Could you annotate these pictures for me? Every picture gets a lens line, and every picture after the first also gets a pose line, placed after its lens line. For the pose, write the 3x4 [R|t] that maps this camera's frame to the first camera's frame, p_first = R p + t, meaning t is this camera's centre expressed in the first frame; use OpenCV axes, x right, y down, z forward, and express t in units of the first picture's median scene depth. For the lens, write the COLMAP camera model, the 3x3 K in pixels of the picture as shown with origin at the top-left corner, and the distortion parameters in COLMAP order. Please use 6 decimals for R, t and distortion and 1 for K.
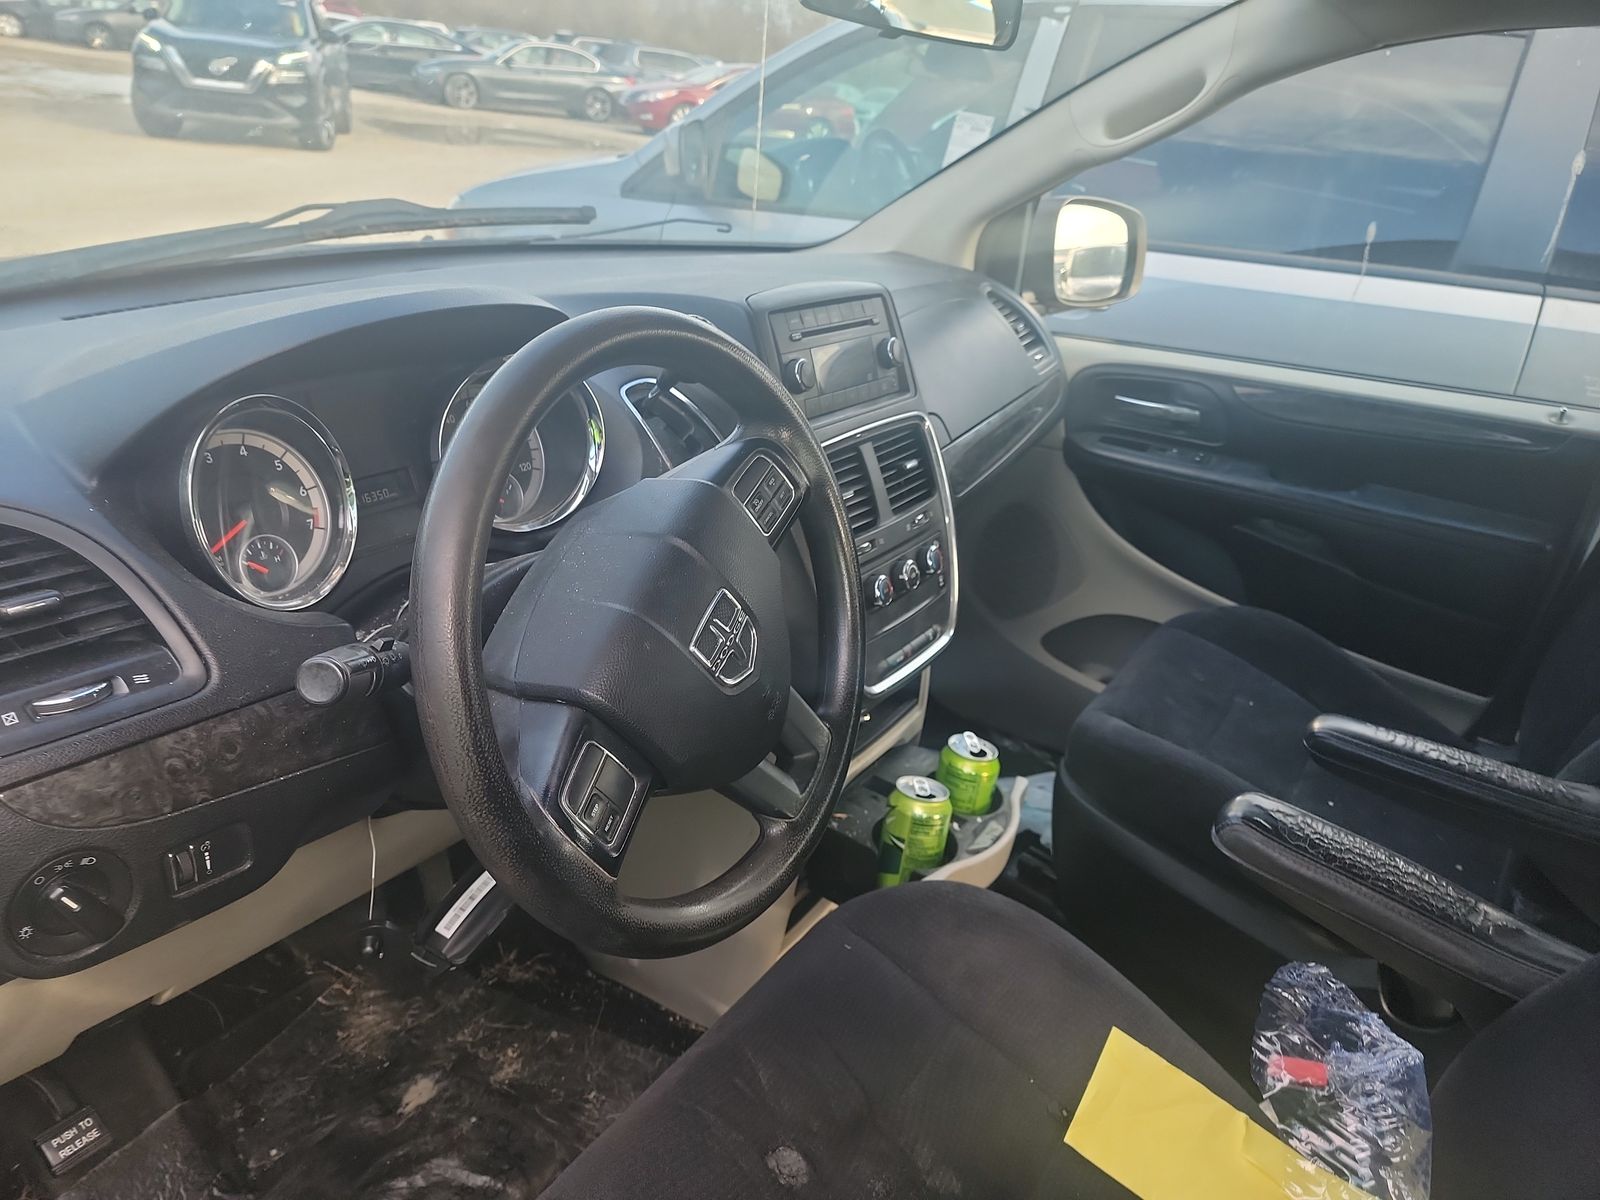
lens RADIAL K [[1134.9, 0, 826.9], [0, 1134.9, 616.3], [0, 0, 1]] dist [0.089950, -0.076708]
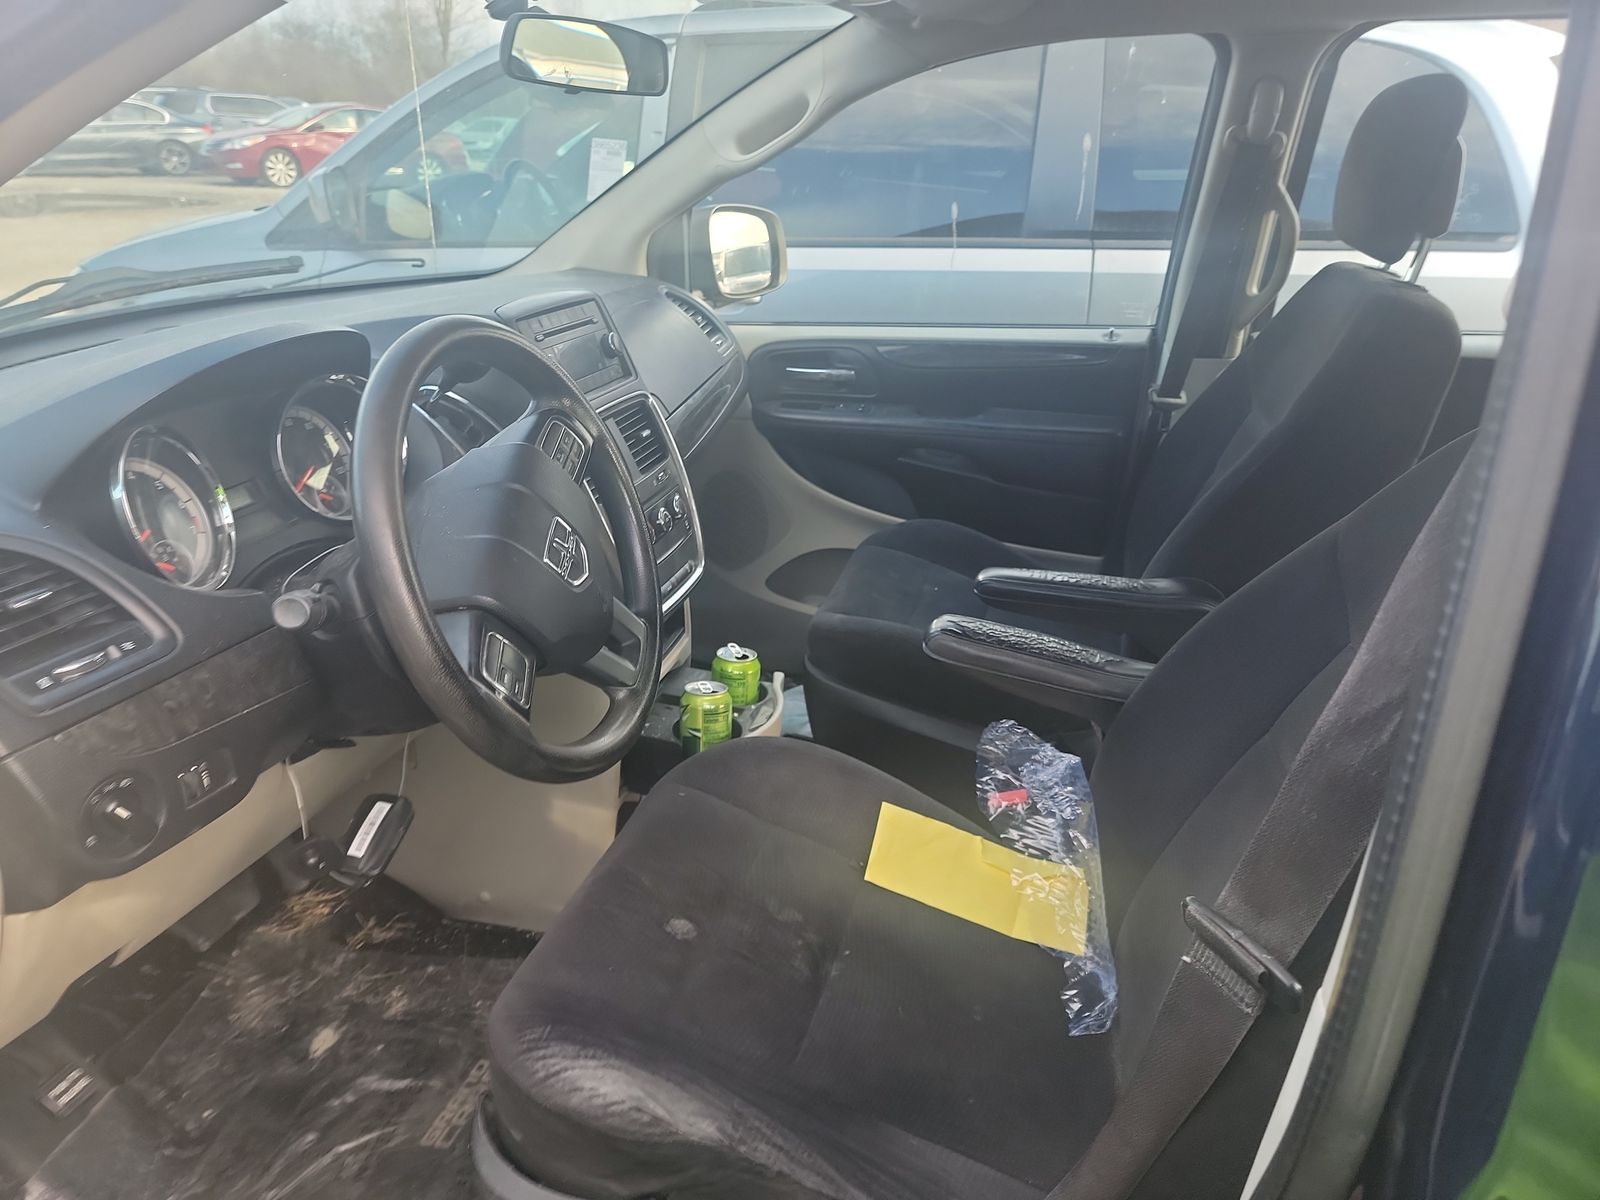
lens RADIAL K [[1118.2, 0, 795.4], [0, 1118.2, 639.1], [0, 0, 1]] dist [0.086809, -0.058830]
pose [[0.955200, -0.190846, 0.226209, -0.086620], [0.188944, 0.981522, 0.030241, 0.076888], [-0.227801, 0.013854, 0.973609, -0.211460]]
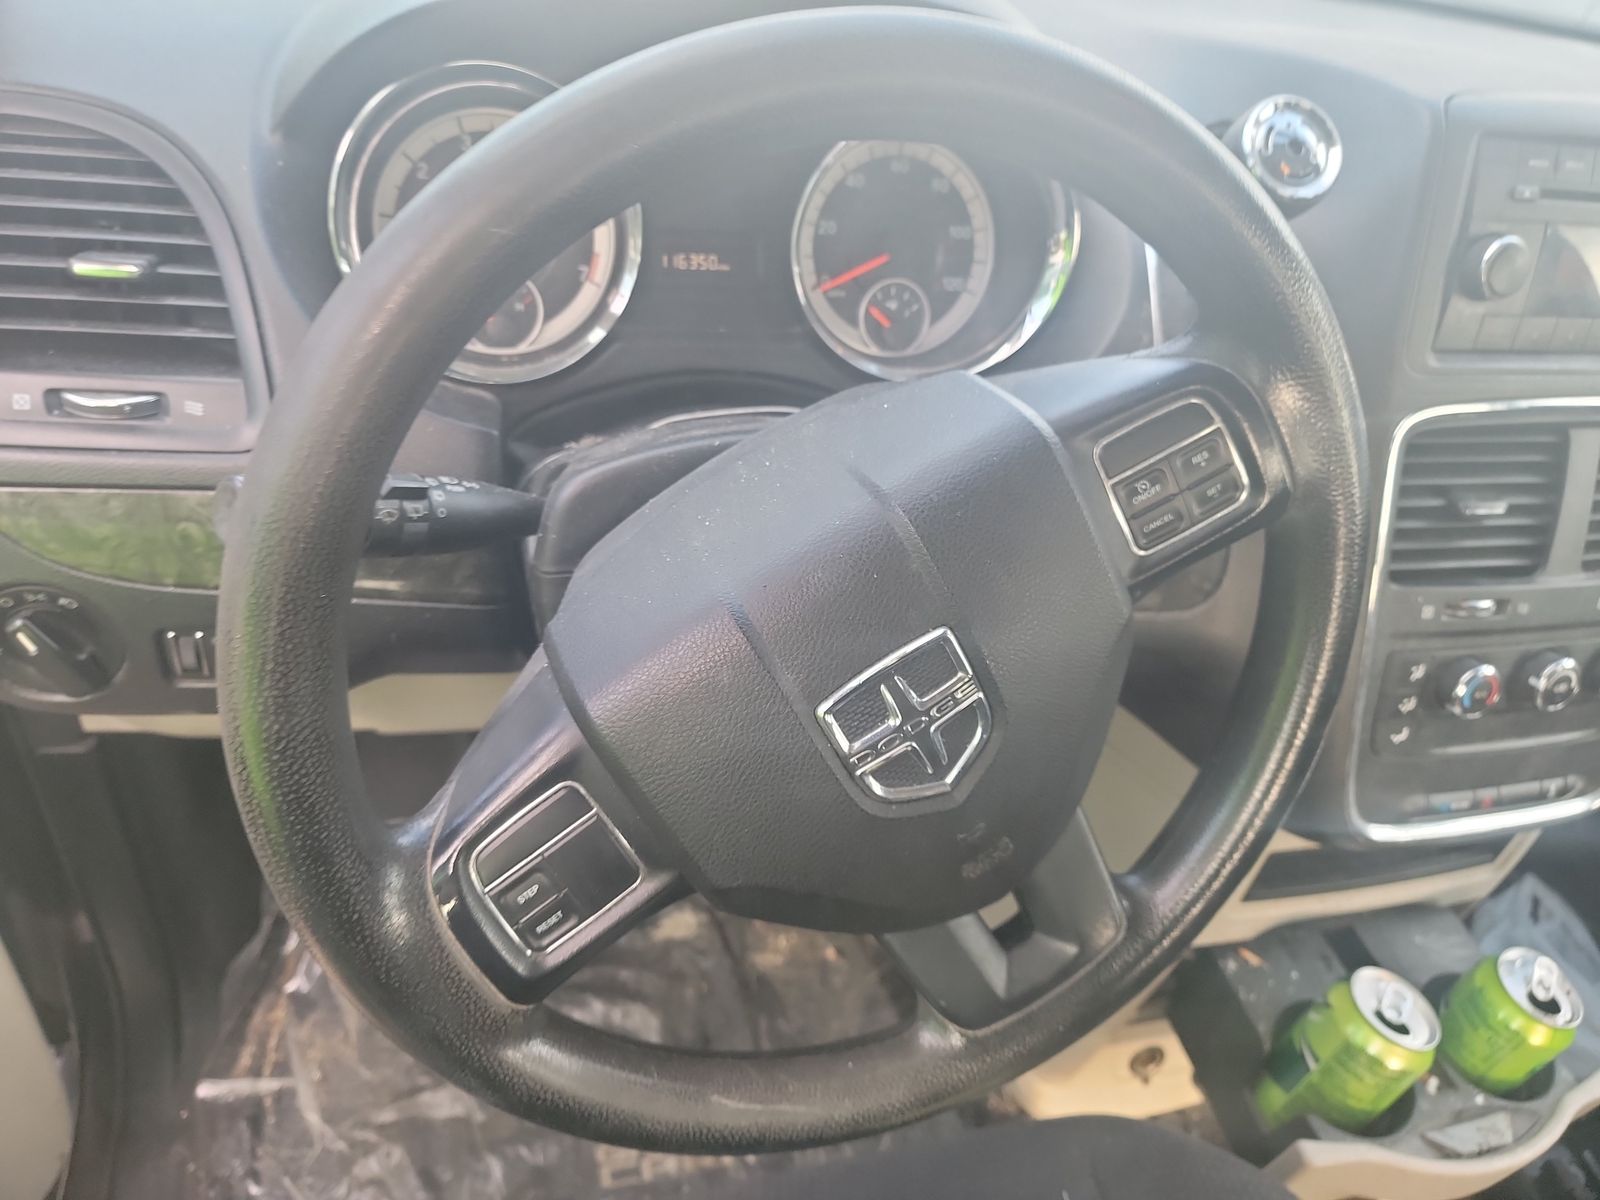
lens RADIAL K [[1170.5, 0, 800.0], [0, 1170.5, 600.0], [0, 0, 1]] dist [0.067652, -0.083928]
pose [[0.735453, 0.442926, -0.512762, 0.075839], [-0.350364, 0.896331, 0.271728, -0.093765], [0.579960, -0.020189, 0.814395, 0.311097]]
